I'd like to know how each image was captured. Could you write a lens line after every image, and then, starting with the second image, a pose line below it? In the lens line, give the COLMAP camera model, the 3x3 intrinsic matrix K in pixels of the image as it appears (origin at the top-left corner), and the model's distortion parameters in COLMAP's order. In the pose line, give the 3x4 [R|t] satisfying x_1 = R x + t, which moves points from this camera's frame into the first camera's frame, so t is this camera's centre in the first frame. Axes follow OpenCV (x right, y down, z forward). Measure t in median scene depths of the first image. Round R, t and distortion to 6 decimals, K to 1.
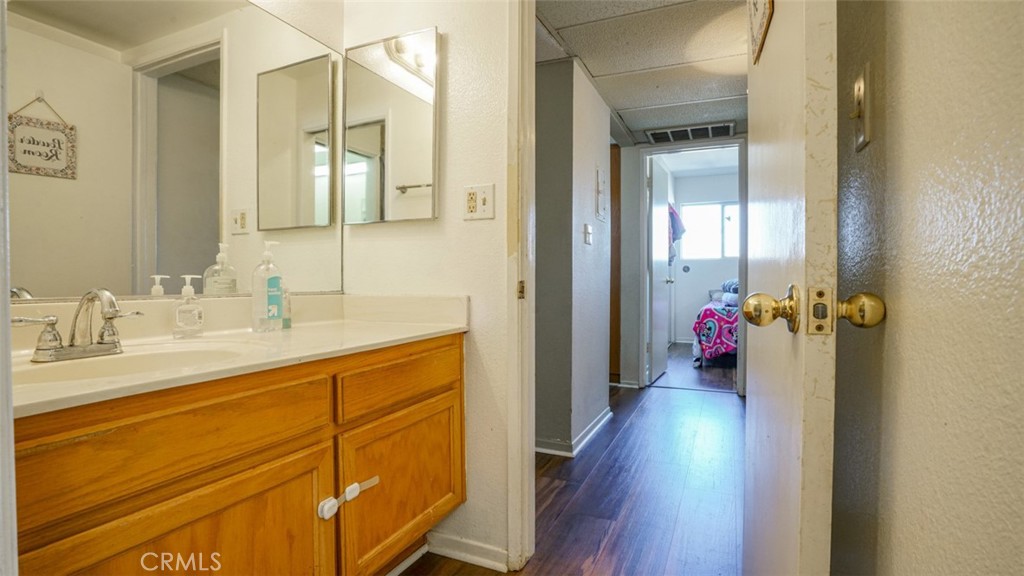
lens RADIAL K [[478.8, 0, 519.9], [0, 478.8, 283.2], [0, 0, 1]] dist [-0.058639, 0.022520]
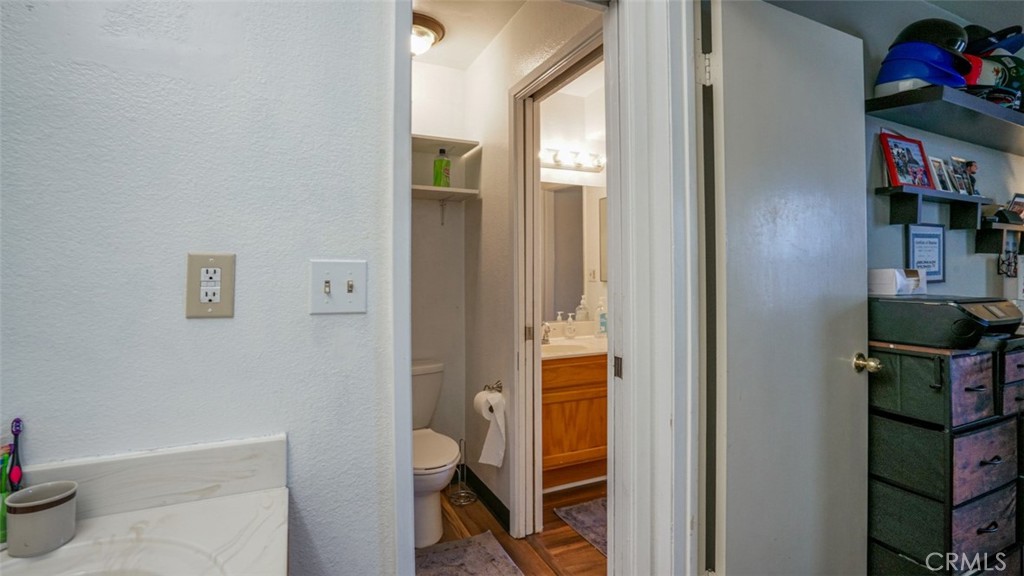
lens RADIAL K [[478.8, 0, 519.9], [0, 478.8, 283.2], [0, 0, 1]] dist [-0.058639, 0.022520]
pose [[0.757373, 0.010241, -0.652902, 0.699530], [-0.002266, 0.999912, 0.013055, -0.200109], [0.652978, -0.008408, 0.757330, -1.031082]]
